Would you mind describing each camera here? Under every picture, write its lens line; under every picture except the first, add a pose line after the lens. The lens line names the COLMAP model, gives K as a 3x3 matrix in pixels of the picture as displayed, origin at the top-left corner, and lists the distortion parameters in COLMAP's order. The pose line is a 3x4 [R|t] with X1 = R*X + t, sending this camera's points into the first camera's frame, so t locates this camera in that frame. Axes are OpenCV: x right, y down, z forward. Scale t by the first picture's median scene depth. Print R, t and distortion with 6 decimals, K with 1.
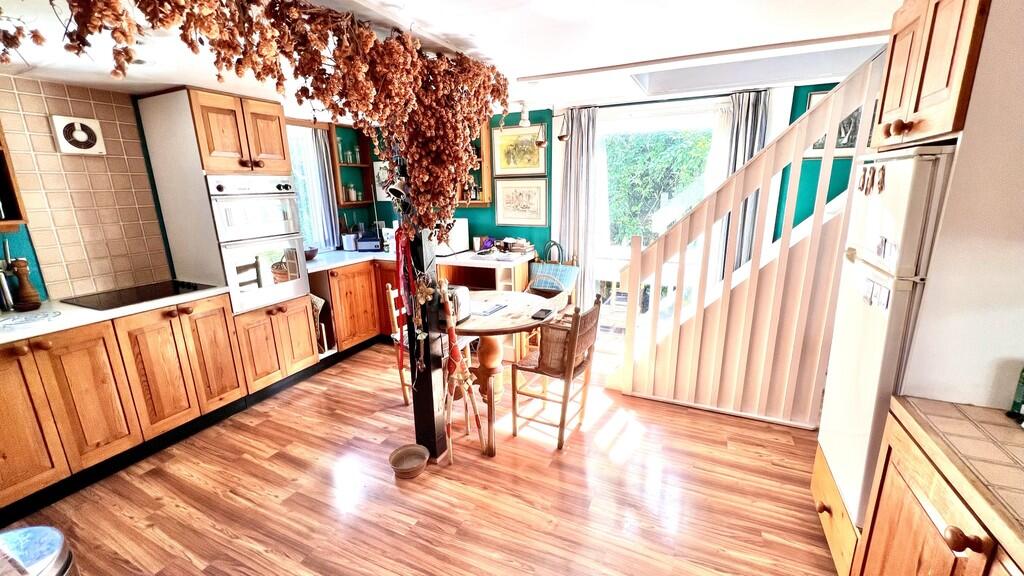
lens RADIAL K [[411.8, 0, 512.0], [0, 411.8, 288.0], [0, 0, 1]] dist [0.000093, 0.000142]
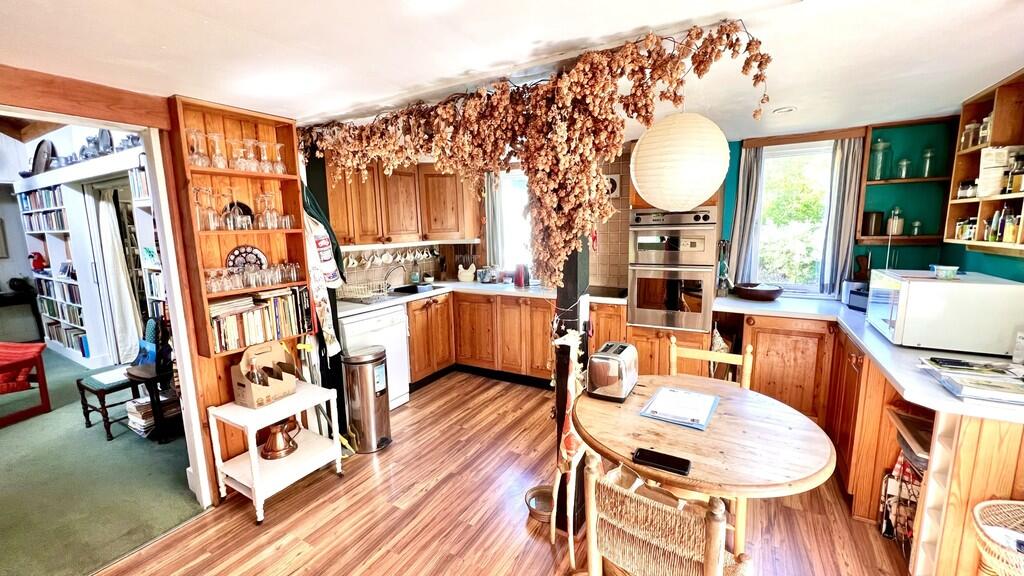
lens RADIAL K [[411.8, 0, 512.0], [0, 411.8, 288.0], [0, 0, 1]] dist [0.000093, 0.000142]
pose [[-0.084453, 0.168937, -0.982002, 0.700240], [-0.221576, 0.957664, 0.183806, -0.249996], [0.971479, 0.233112, -0.043445, 0.971702]]
